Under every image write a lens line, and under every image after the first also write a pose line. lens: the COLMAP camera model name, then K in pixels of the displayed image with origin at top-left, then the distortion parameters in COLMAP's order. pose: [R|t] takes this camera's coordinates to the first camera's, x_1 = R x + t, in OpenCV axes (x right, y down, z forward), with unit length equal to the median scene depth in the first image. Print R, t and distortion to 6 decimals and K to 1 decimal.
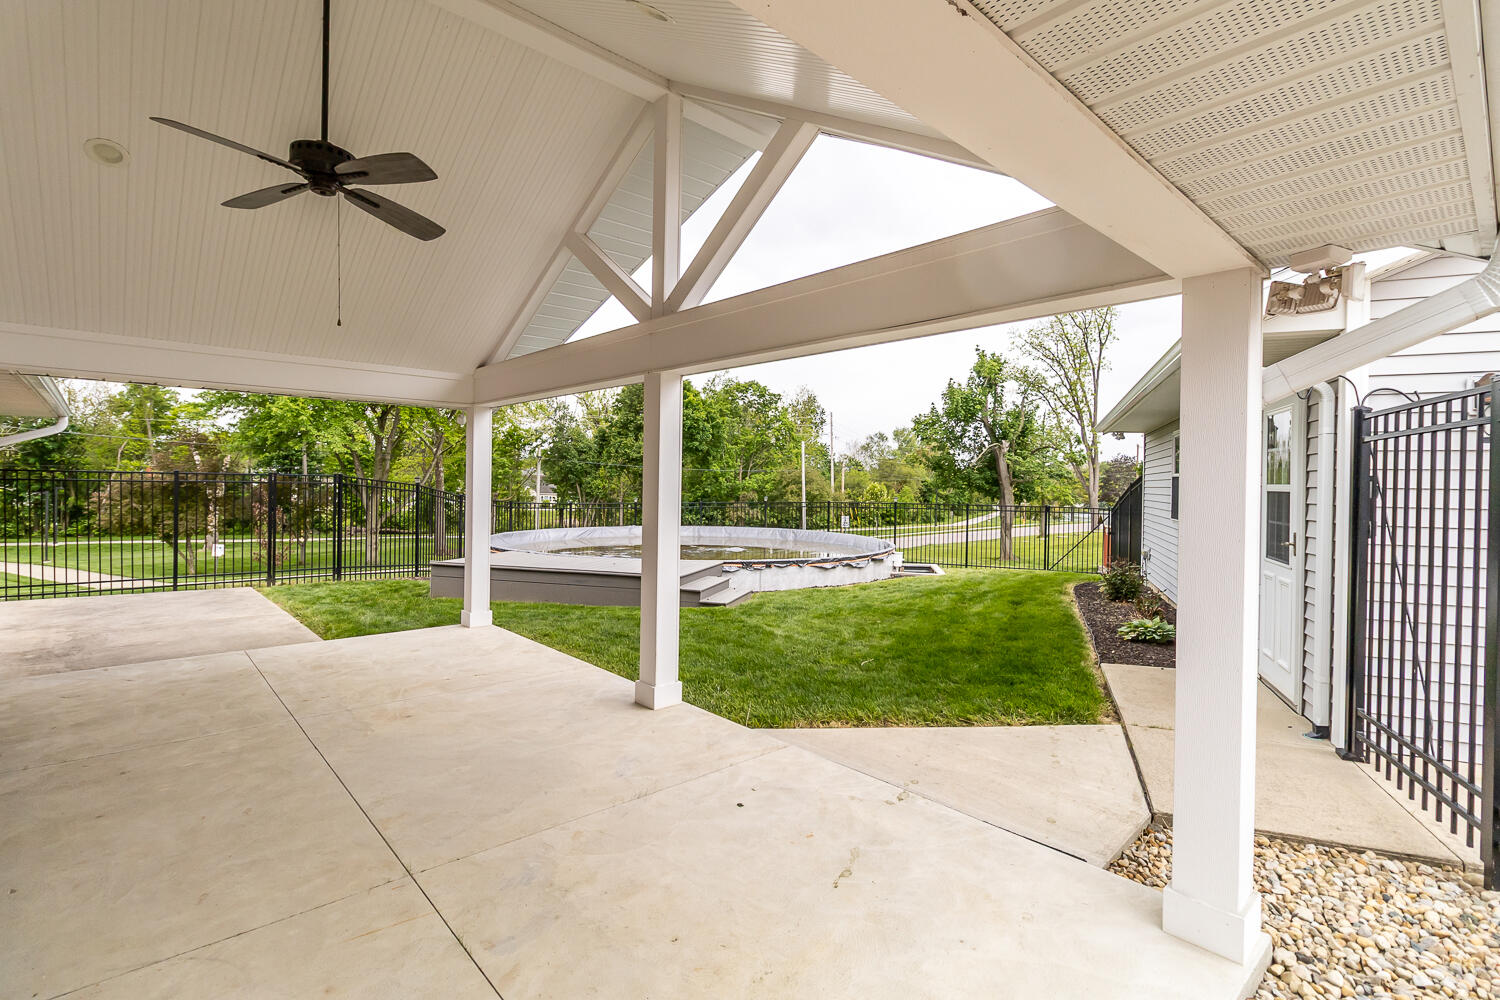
lens RADIAL K [[703.9, 0, 752.6], [0, 703.9, 483.1], [0, 0, 1]] dist [0.001331, 0.000054]
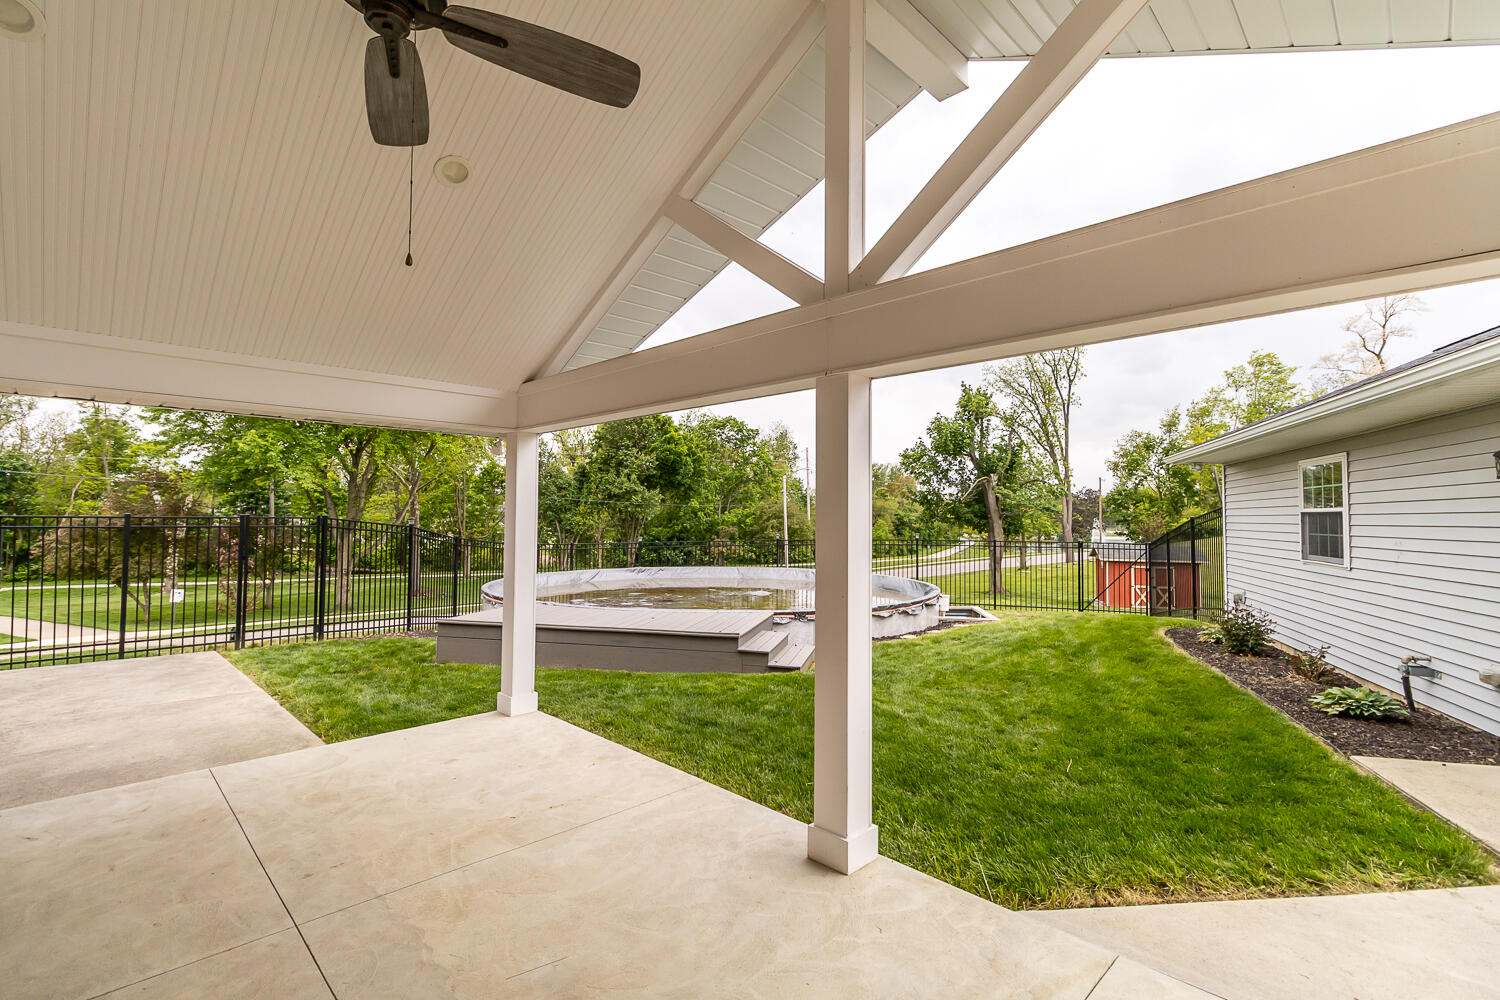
lens RADIAL K [[686.2, 0, 751.2], [0, 686.2, 486.6], [0, 0, 1]] dist [0.000851, -0.000130]
pose [[0.998935, -0.006992, 0.045614, -0.029981], [0.009017, 0.998975, -0.044354, -0.001964], [-0.045257, 0.044718, 0.997974, 0.039621]]
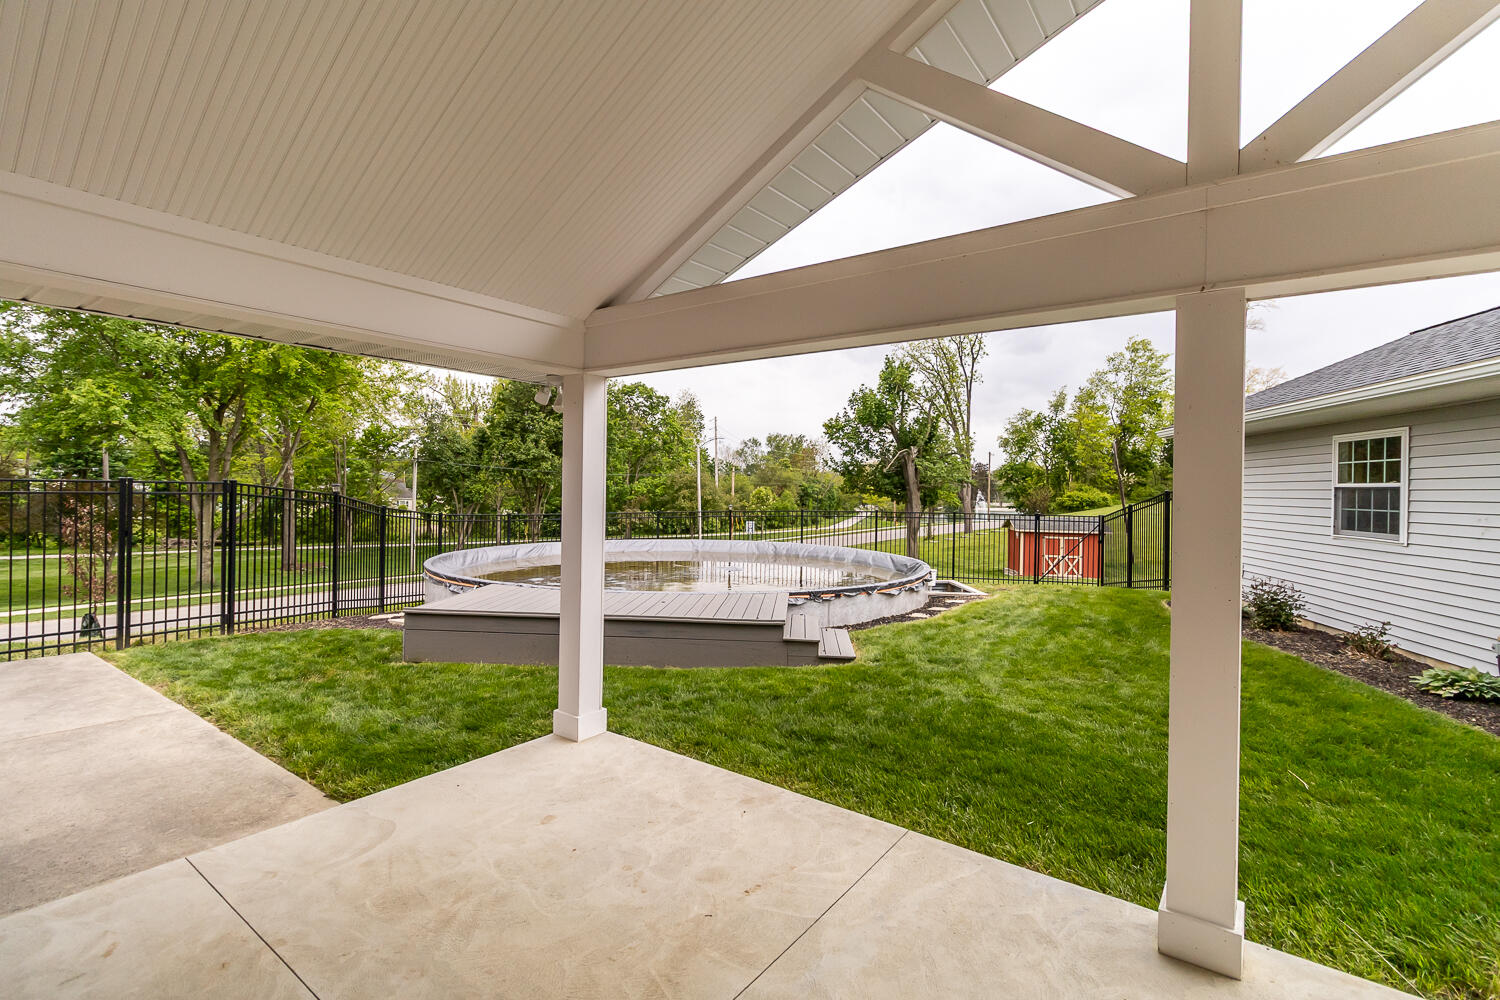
lens RADIAL K [[686.2, 0, 751.2], [0, 686.2, 486.6], [0, 0, 1]] dist [0.000851, -0.000130]
pose [[0.980523, 0.000598, 0.196406, -0.065479], [-0.000585, 1.000000, -0.000122, -0.002107], [-0.196406, 0.000005, 0.980523, 0.070013]]
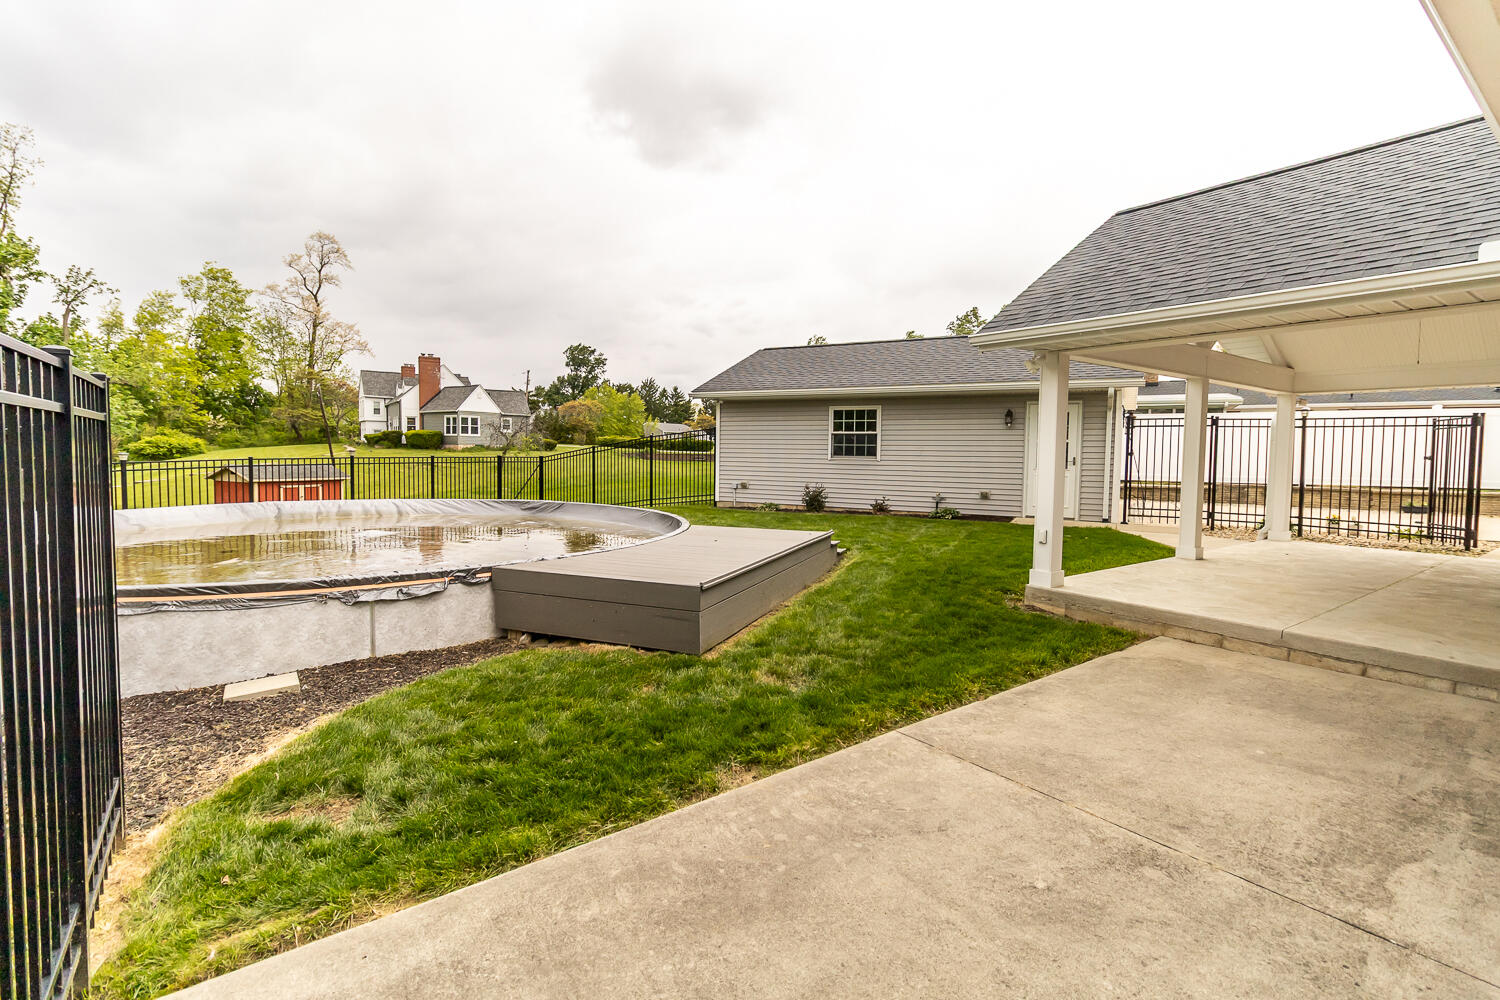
lens RADIAL K [[686.2, 0, 751.2], [0, 686.2, 486.6], [0, 0, 1]] dist [0.000851, -0.000130]
pose [[0.101465, -0.066748, 0.992597, -0.241747], [-0.011779, 0.997596, 0.068289, 0.001793], [-0.994769, -0.018621, 0.100435, 0.235336]]
